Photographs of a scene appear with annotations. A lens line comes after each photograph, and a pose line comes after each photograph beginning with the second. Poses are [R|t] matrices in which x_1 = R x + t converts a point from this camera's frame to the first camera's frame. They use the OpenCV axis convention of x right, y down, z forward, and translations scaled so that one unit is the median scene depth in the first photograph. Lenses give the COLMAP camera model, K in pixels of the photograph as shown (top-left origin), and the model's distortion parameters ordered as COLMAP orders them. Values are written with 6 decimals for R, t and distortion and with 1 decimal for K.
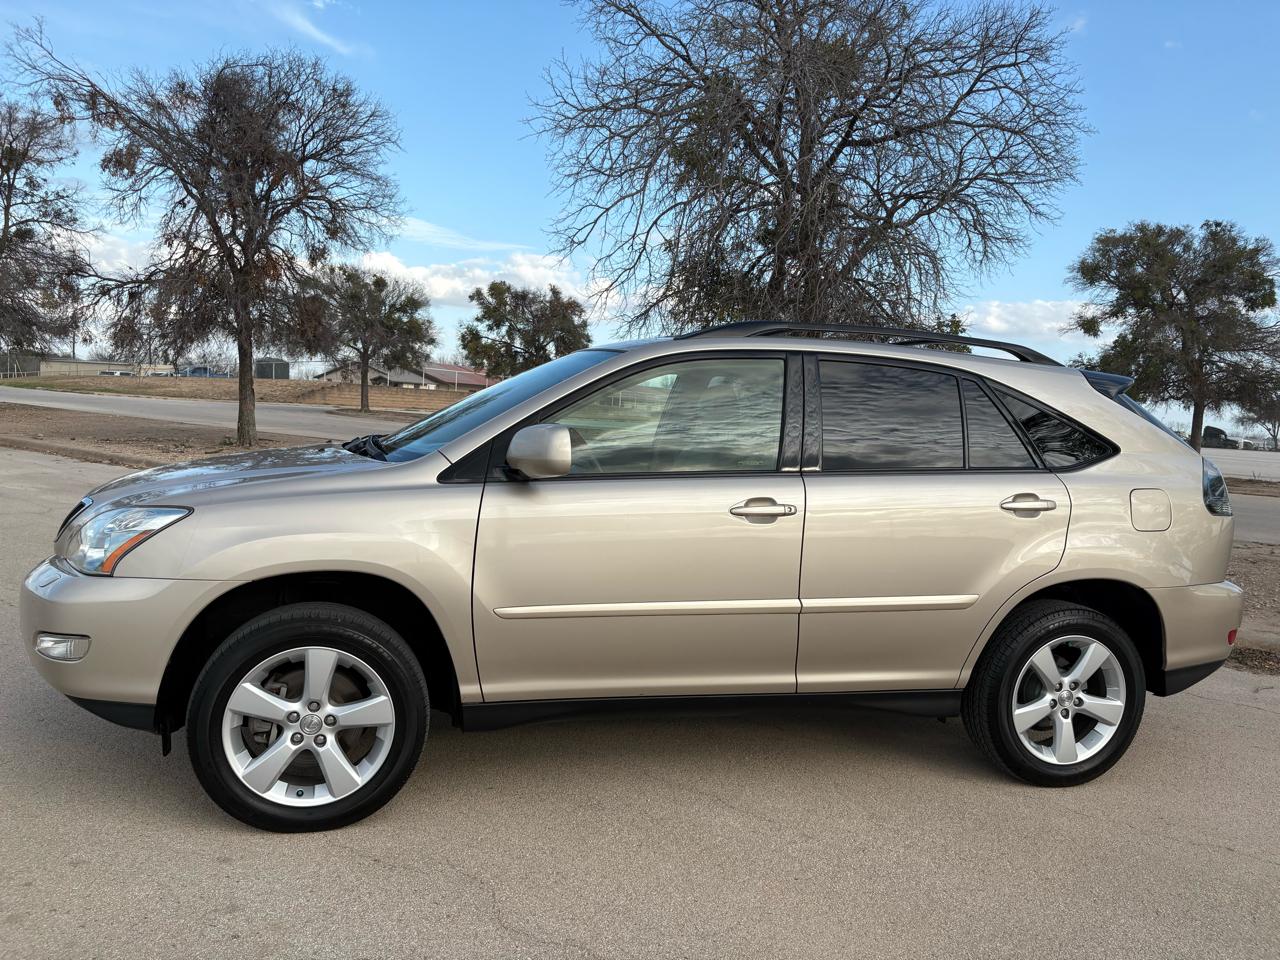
lens RADIAL K [[979.3, 0, 634.5], [0, 979.3, 483.2], [0, 0, 1]] dist [0.031327, -0.030963]
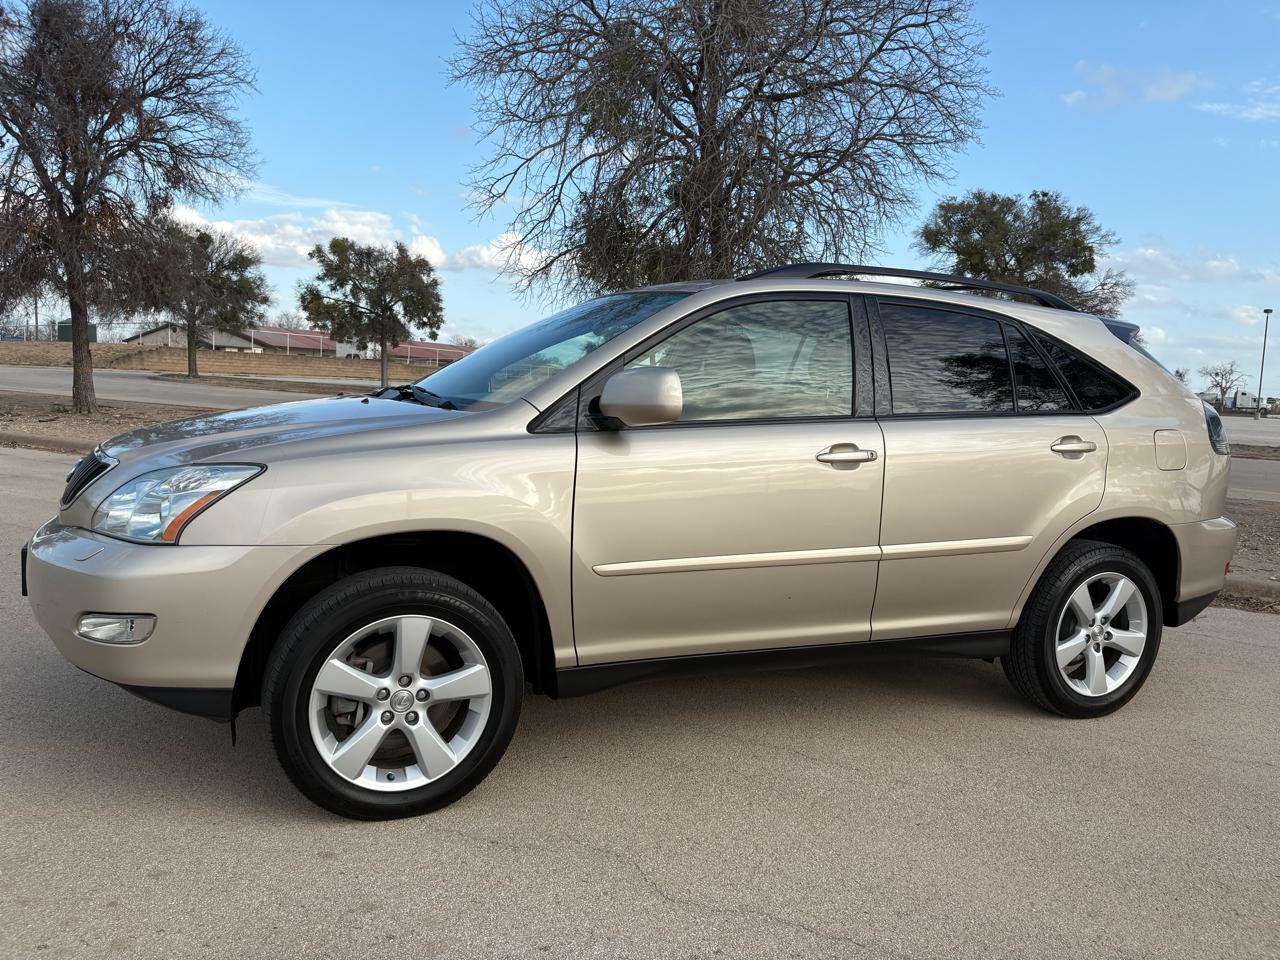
lens RADIAL K [[979.3, 0, 637.4], [0, 979.3, 481.8], [0, 0, 1]] dist [0.031327, -0.030963]
pose [[0.985711, -0.025290, 0.166535, -0.211090], [0.019471, 0.999145, 0.036481, 0.011579], [-0.167315, -0.032717, 0.985360, 0.062080]]
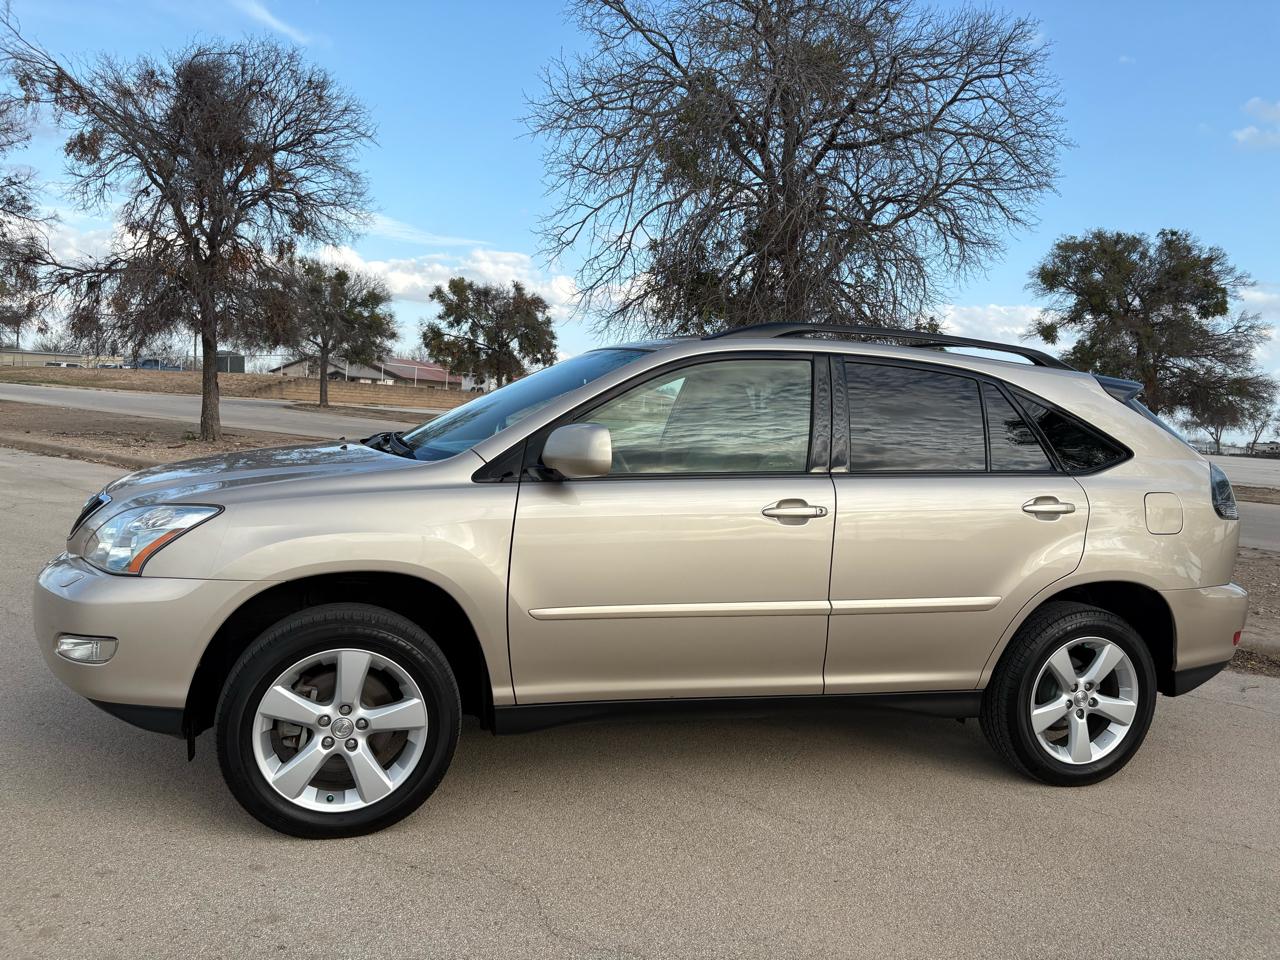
lens RADIAL K [[979.3, 0, 636.1], [0, 979.3, 479.9], [0, 0, 1]] dist [0.031327, -0.030963]
pose [[0.998972, 0.007333, 0.044744, -0.066766], [-0.007266, 0.999972, -0.001646, -0.001760], [-0.044755, 0.001319, 0.998997, 0.007523]]
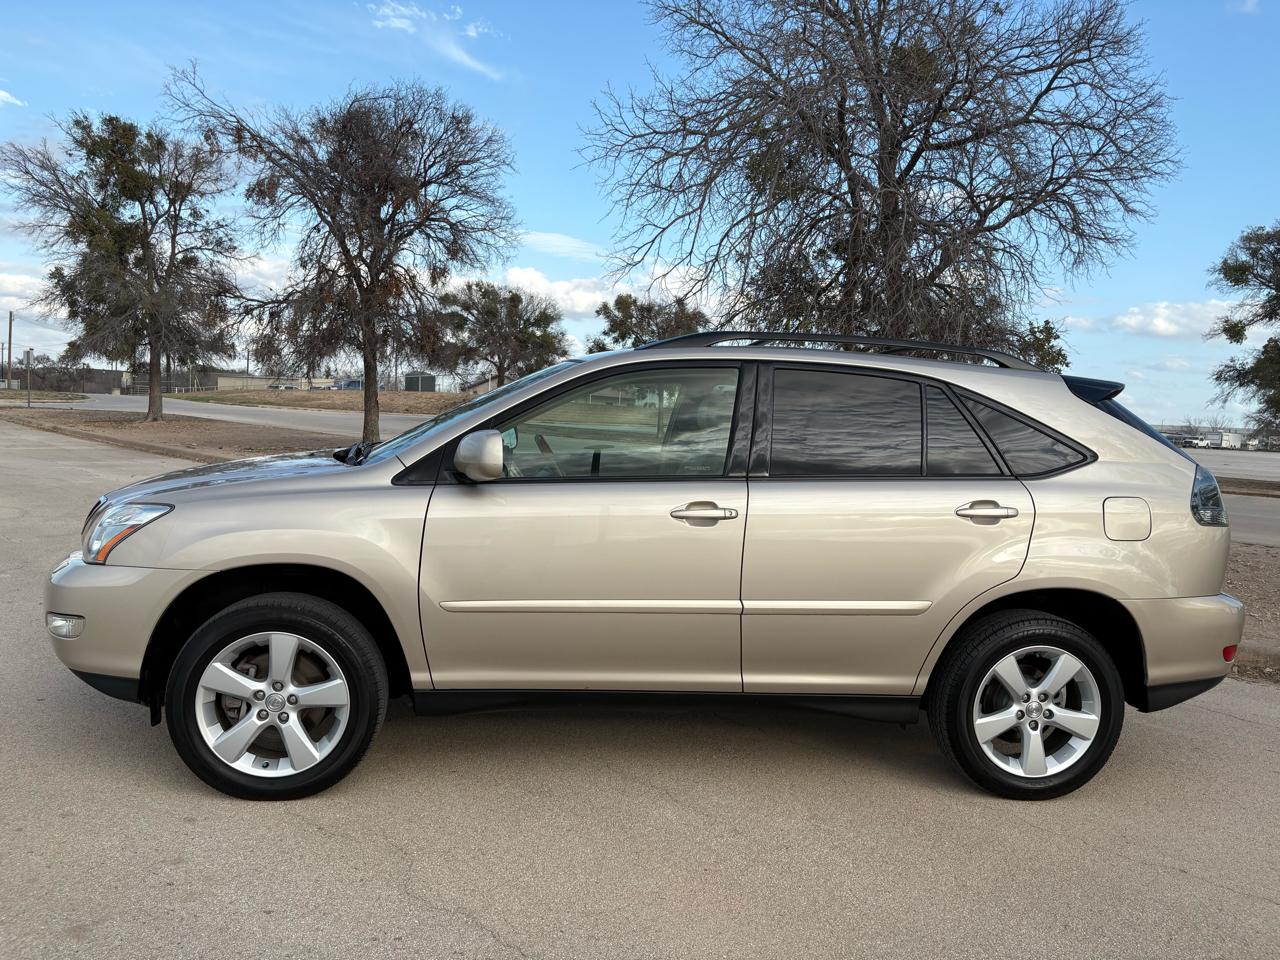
lens RADIAL K [[979.3, 0, 635.0], [0, 979.3, 482.0], [0, 0, 1]] dist [0.031327, -0.030963]
pose [[0.989696, 0.005942, -0.143059, 0.183723], [-0.007654, 0.999905, -0.011422, 0.005825], [0.142978, 0.012399, 0.989648, -0.030332]]
